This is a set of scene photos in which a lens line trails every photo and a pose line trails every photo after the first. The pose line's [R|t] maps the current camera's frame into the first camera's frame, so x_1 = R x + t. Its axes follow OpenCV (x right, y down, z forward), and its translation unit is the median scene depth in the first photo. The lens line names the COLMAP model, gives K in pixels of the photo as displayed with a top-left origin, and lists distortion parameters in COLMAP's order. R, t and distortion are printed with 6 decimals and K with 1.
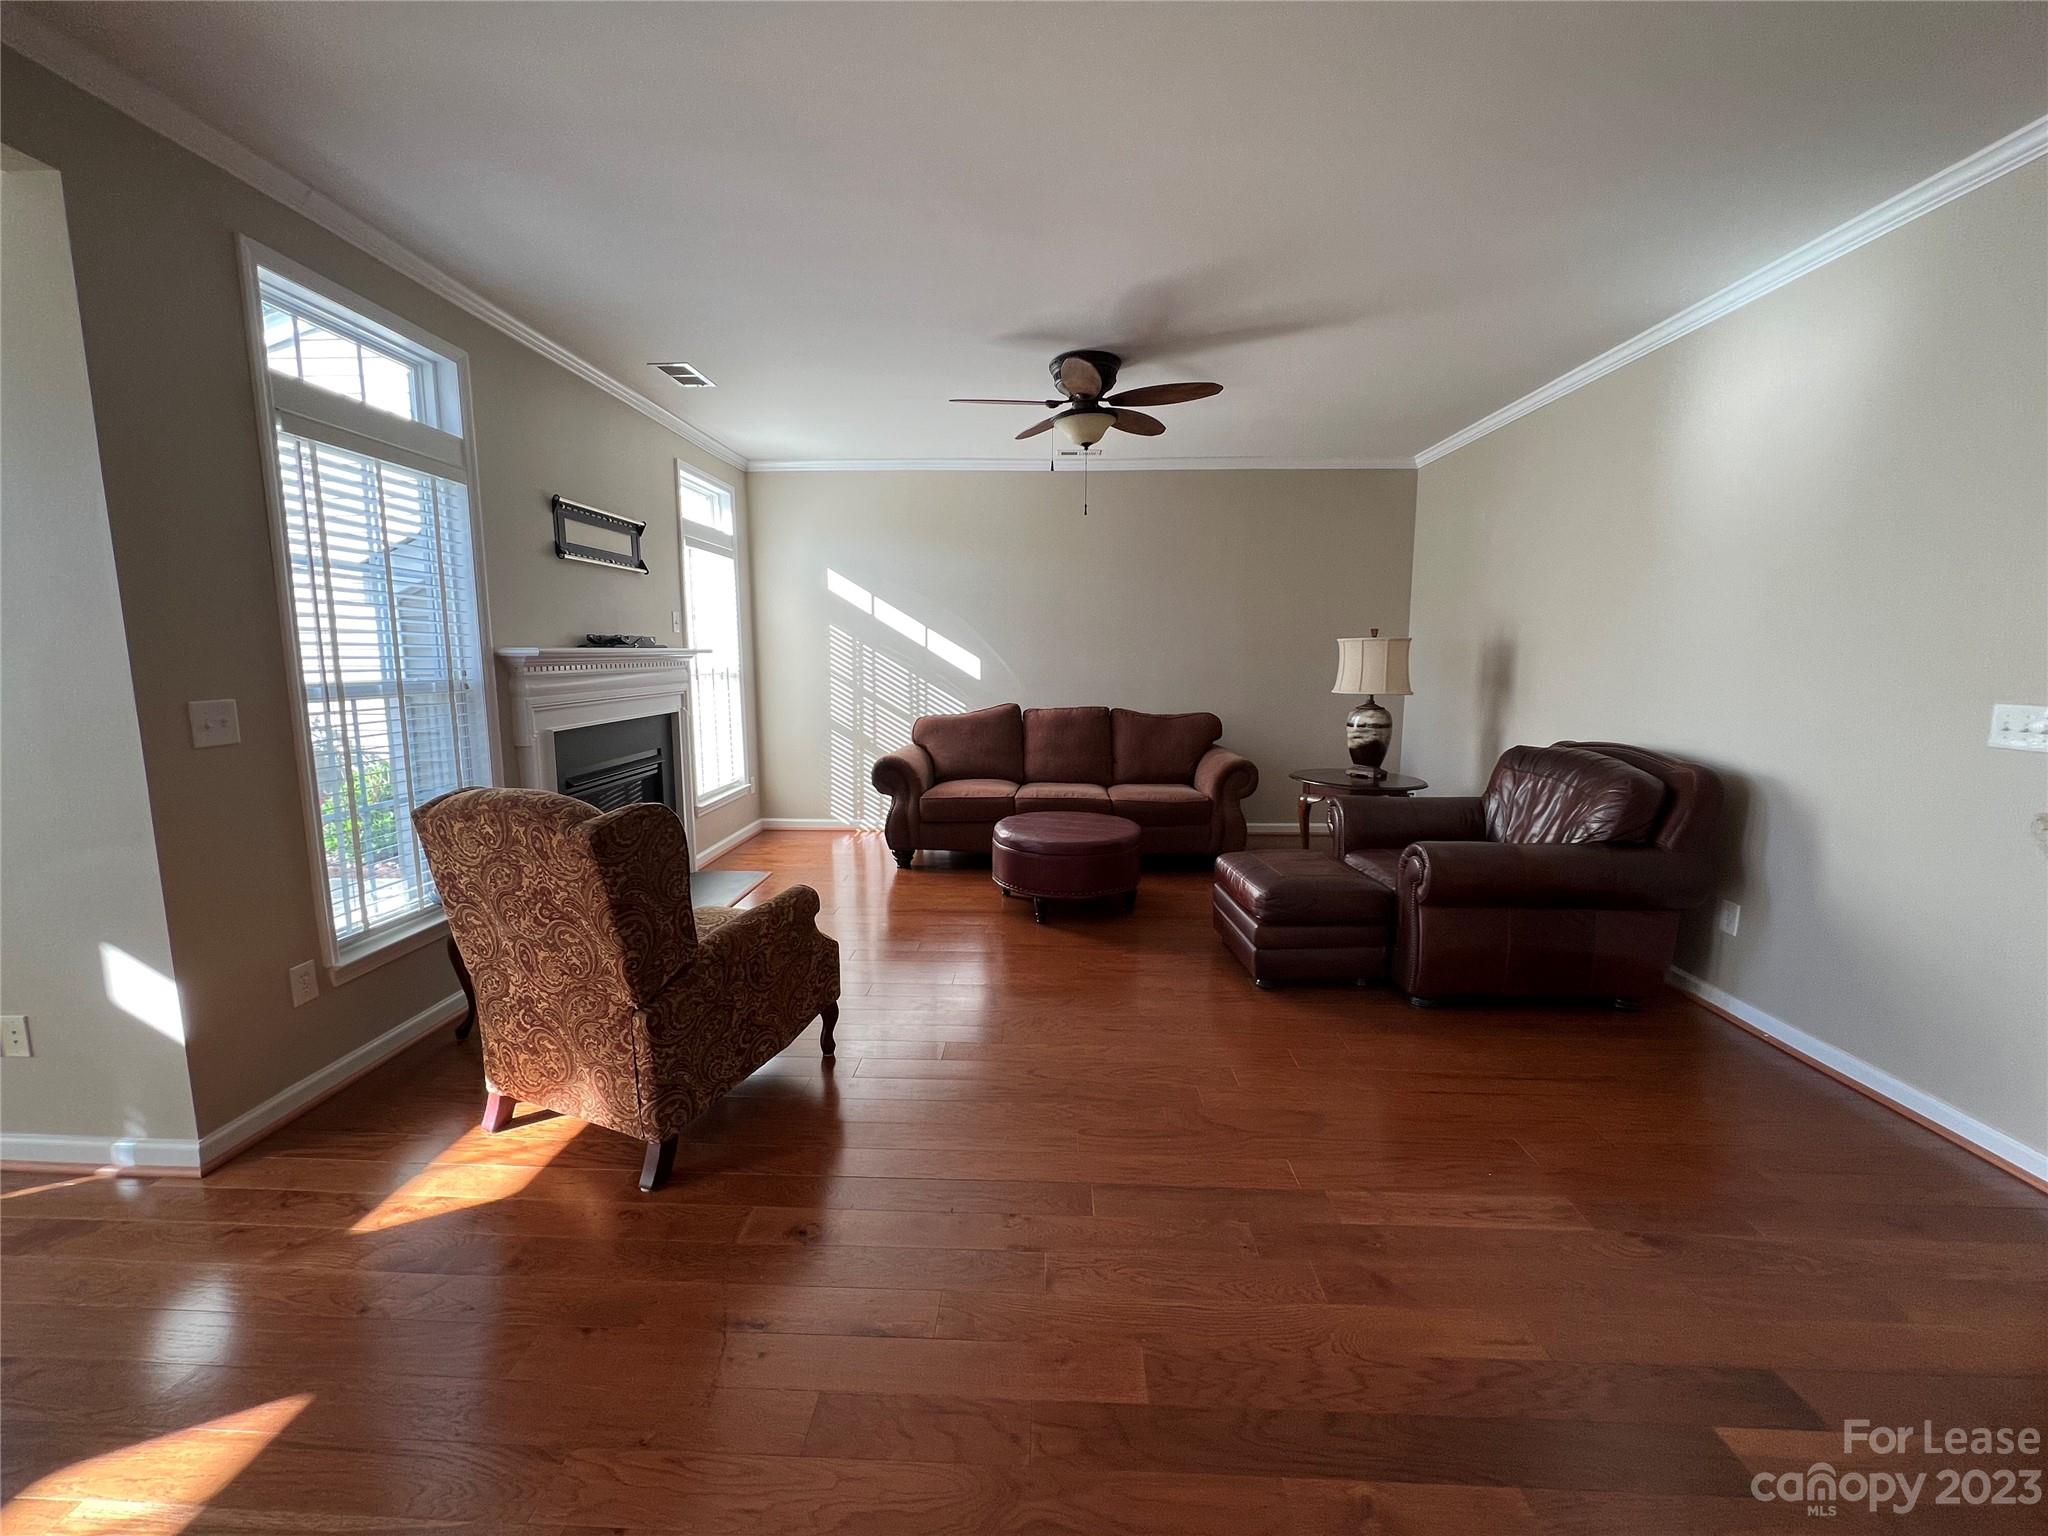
lens RADIAL K [[820.6, 0, 1010.1], [0, 820.6, 777.8], [0, 0, 1]] dist [0.000207, 0.000311]
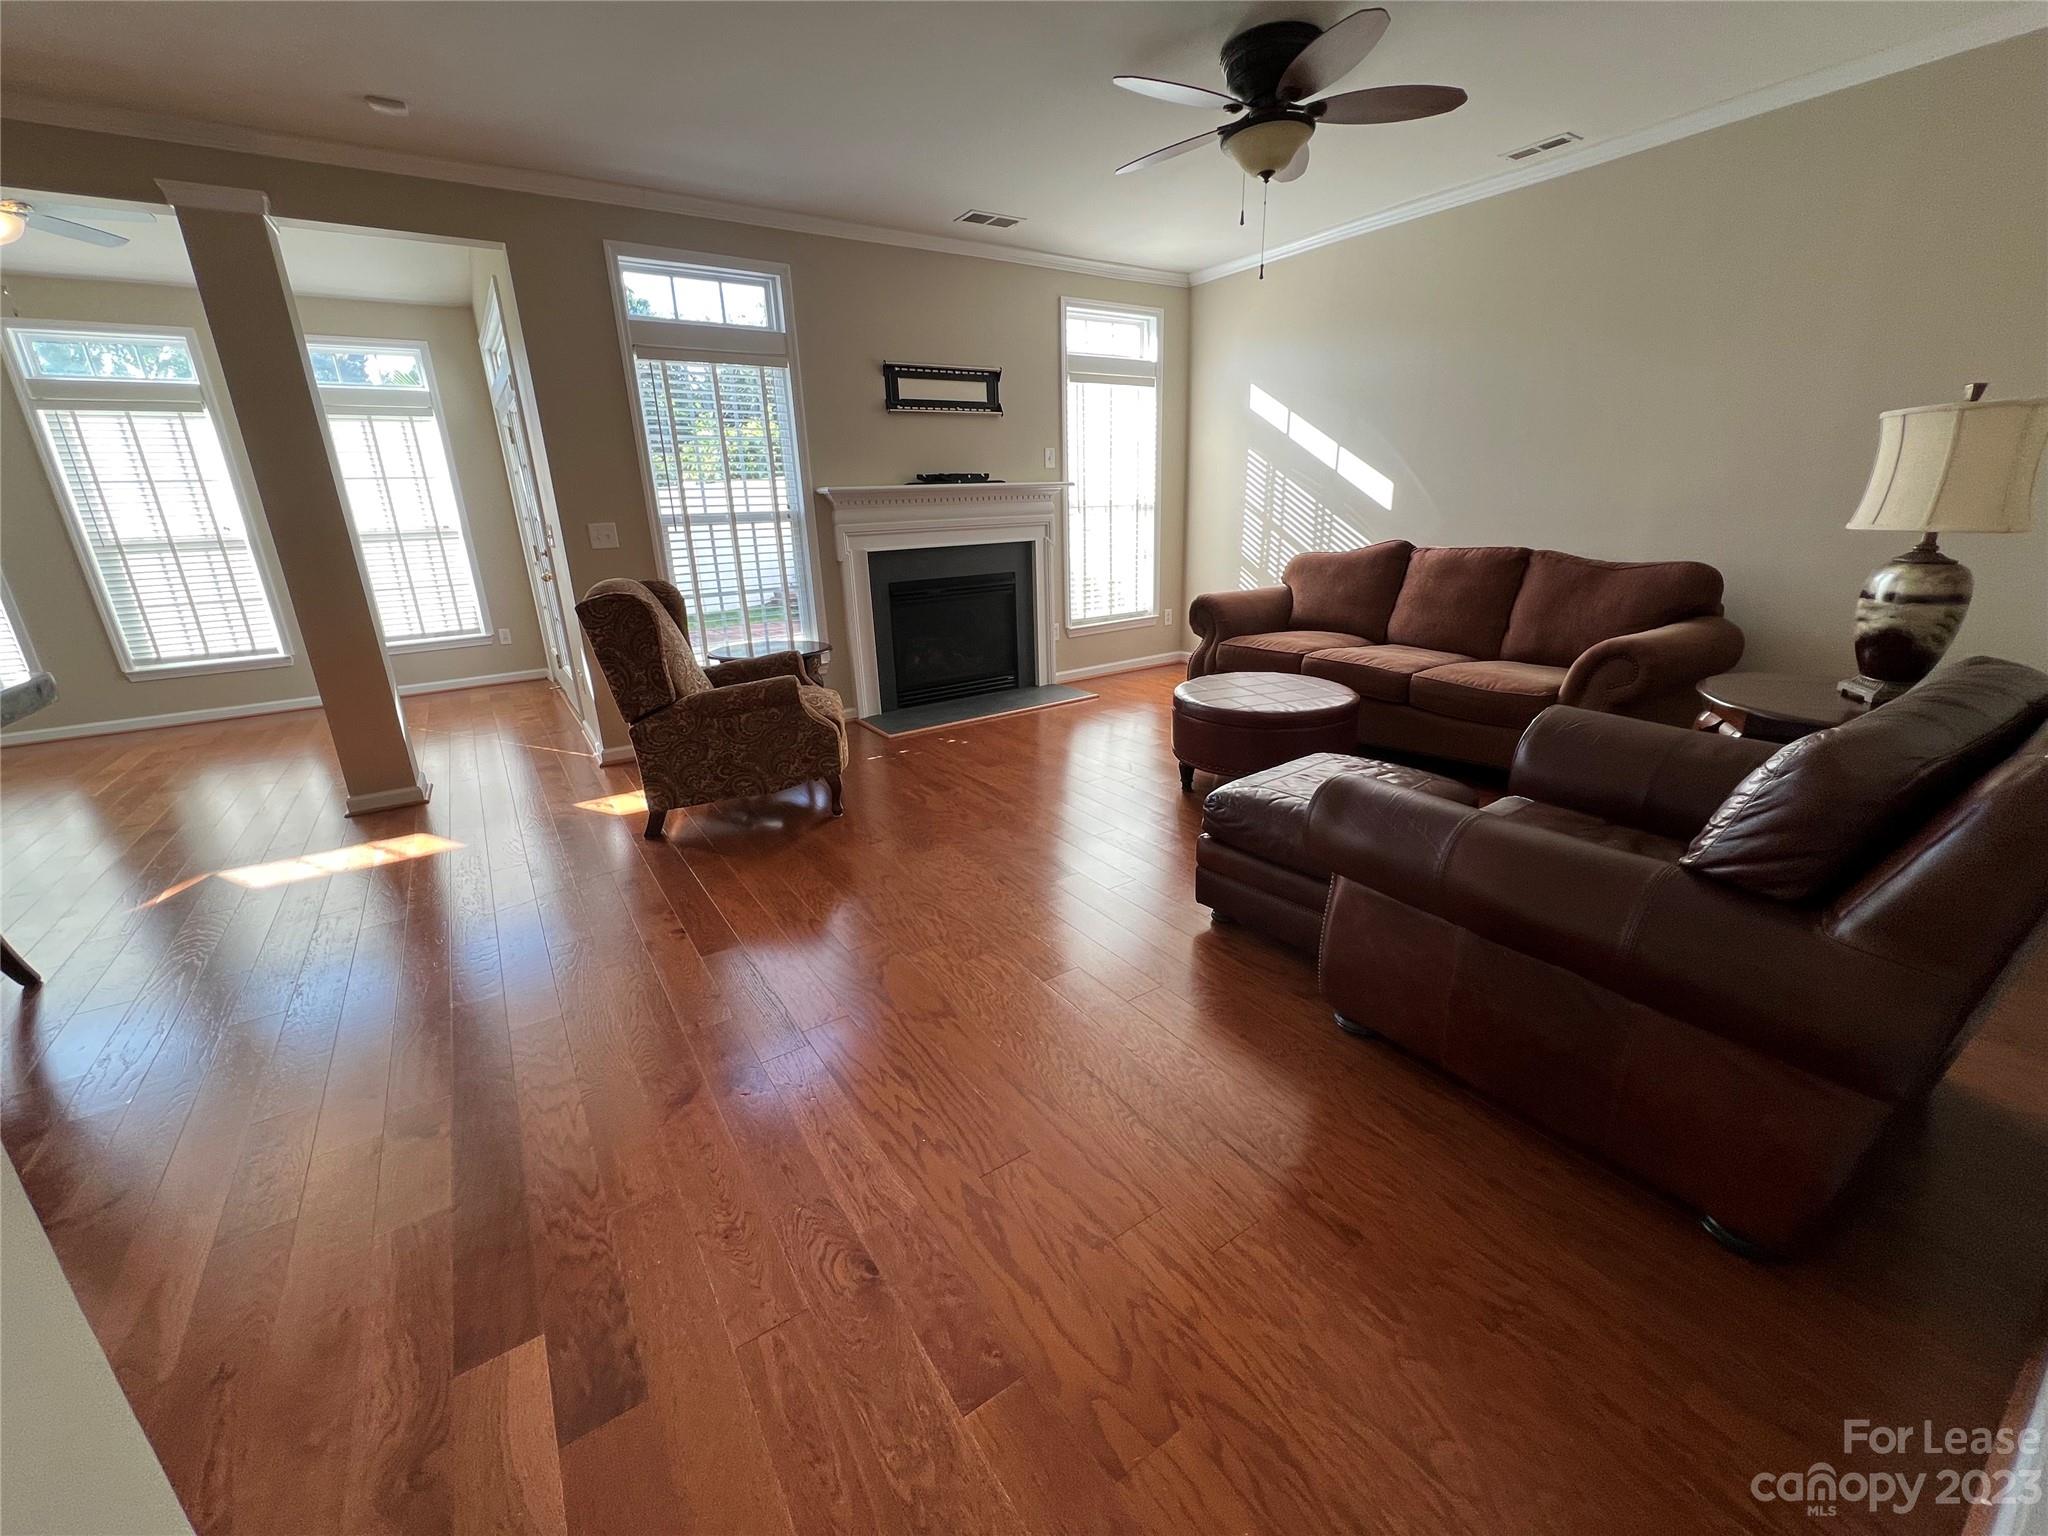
lens RADIAL K [[820.6, 0, 1013.3], [0, 820.6, 772.1], [0, 0, 1]] dist [0.000207, 0.000311]
pose [[0.598393, 0.235325, -0.765864, 0.522990], [-0.091020, 0.969671, 0.226832, -0.024638], [0.796016, -0.066026, 0.601664, 0.265410]]
